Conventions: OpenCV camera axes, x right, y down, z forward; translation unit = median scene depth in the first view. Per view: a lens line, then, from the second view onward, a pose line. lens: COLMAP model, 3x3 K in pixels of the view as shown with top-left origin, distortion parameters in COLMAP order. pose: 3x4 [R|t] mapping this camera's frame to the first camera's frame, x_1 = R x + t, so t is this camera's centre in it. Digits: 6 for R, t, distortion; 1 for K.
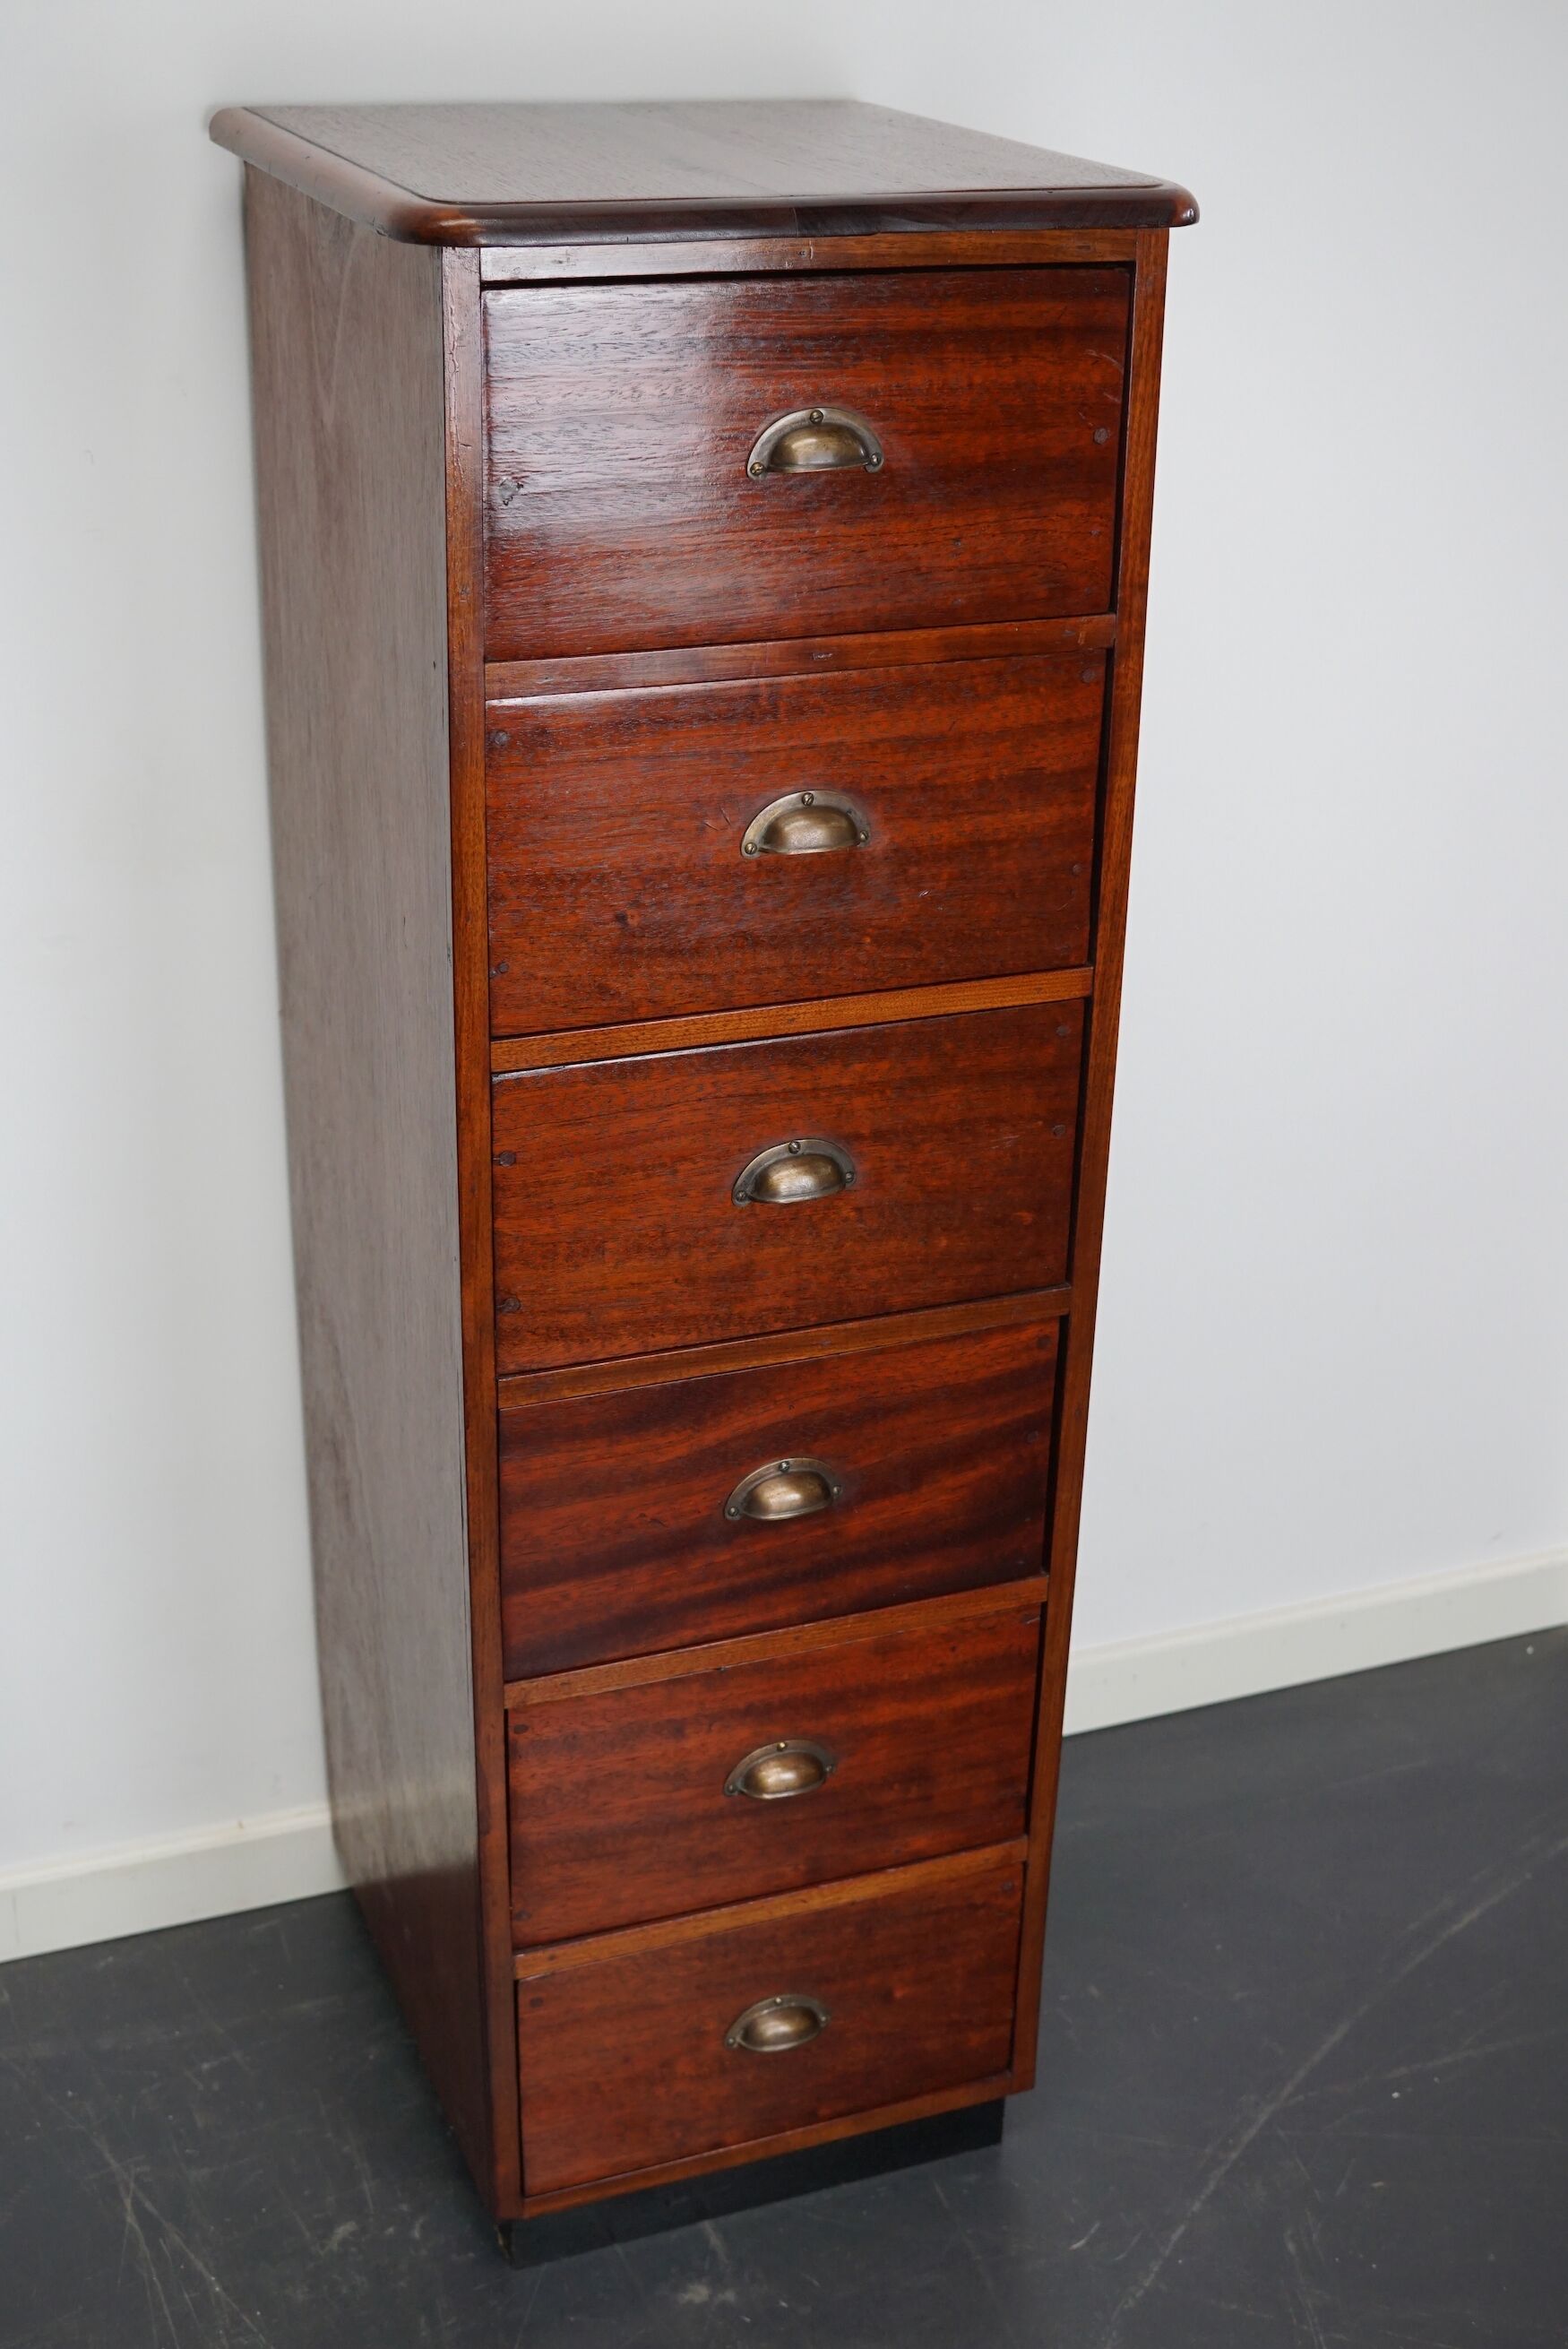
lens RADIAL K [[3021.8, 0, 820.1], [0, 3021.8, 1165.9], [0, 0, 1]] dist [-0.085415, 0.000000]
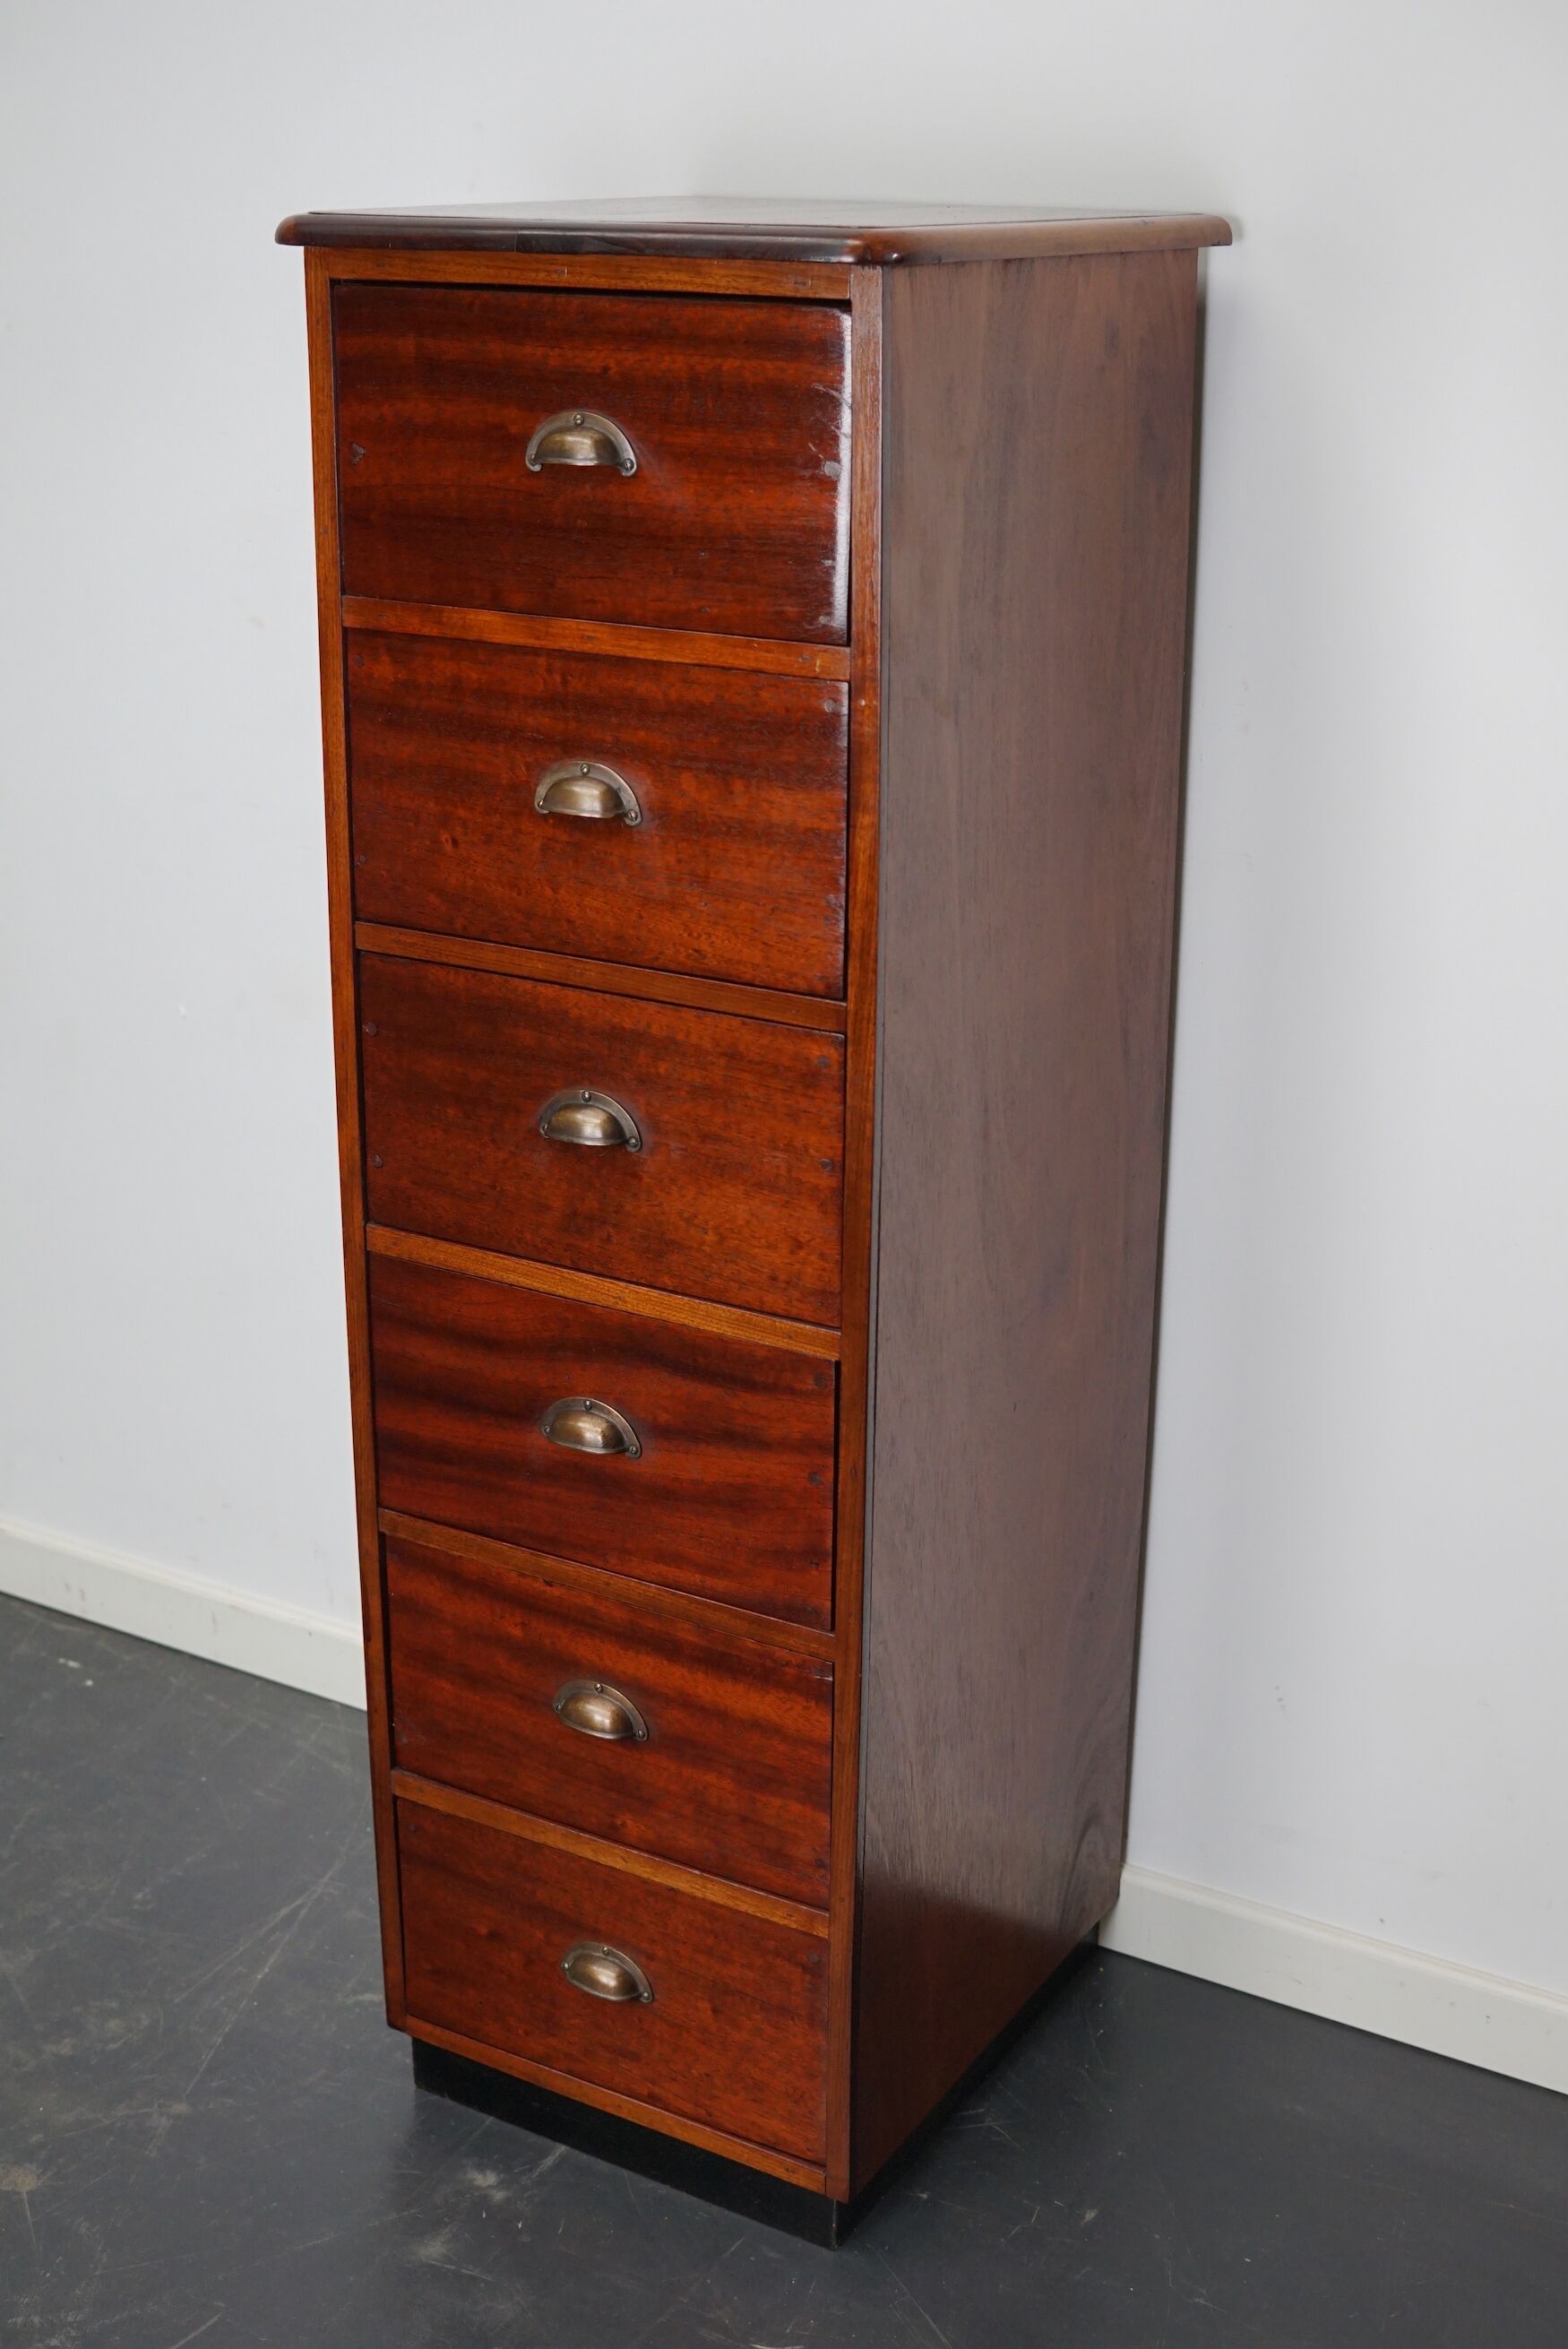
lens RADIAL K [[3021.8, 0, 775.9], [0, 3021.8, 1173.9], [0, 0, 1]] dist [-0.085415, 0.000000]
pose [[0.614834, 0.241563, -0.750751, 0.837922], [-0.326328, 0.944545, 0.036670, -0.040929], [0.717976, 0.222445, 0.659567, 0.324405]]
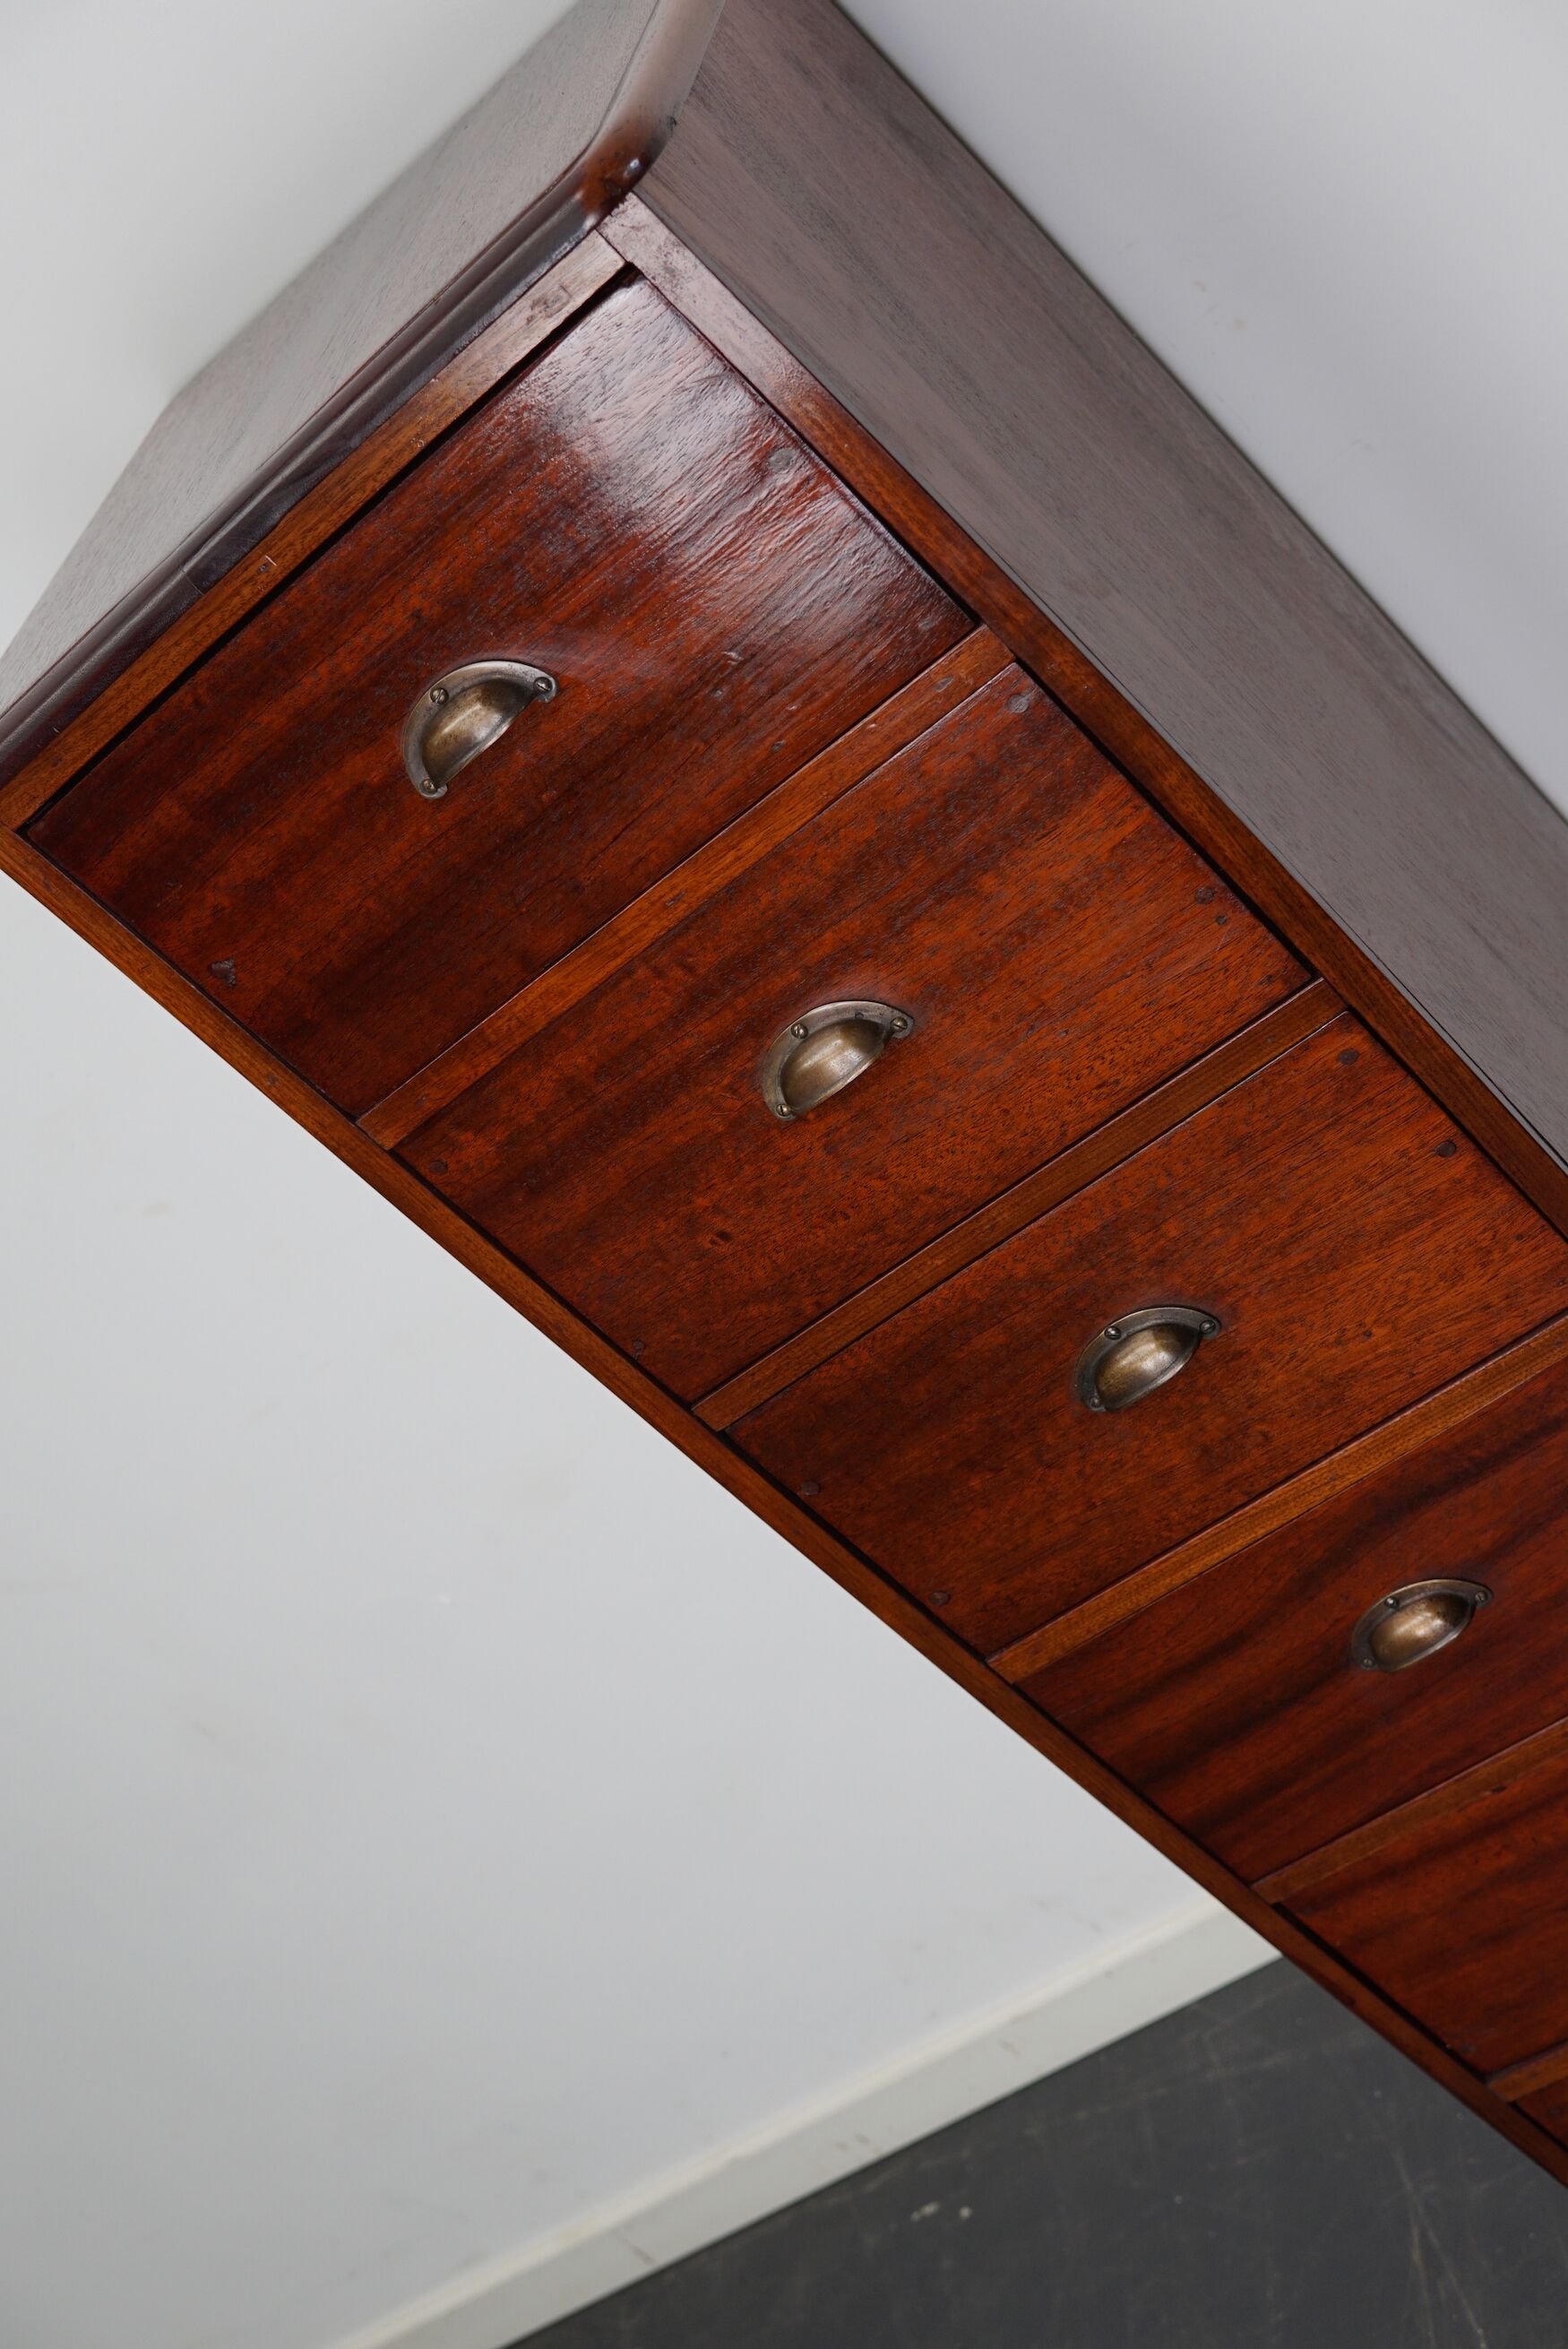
lens RADIAL K [[3021.8, 0, 828.2], [0, 3021.8, 1162.4], [0, 0, 1]] dist [-0.085415, 0.000000]
pose [[0.636817, -0.289113, -0.714757, 0.501417], [0.485484, 0.870539, 0.080420, -0.139120], [0.598973, -0.398216, 0.694734, 0.418650]]
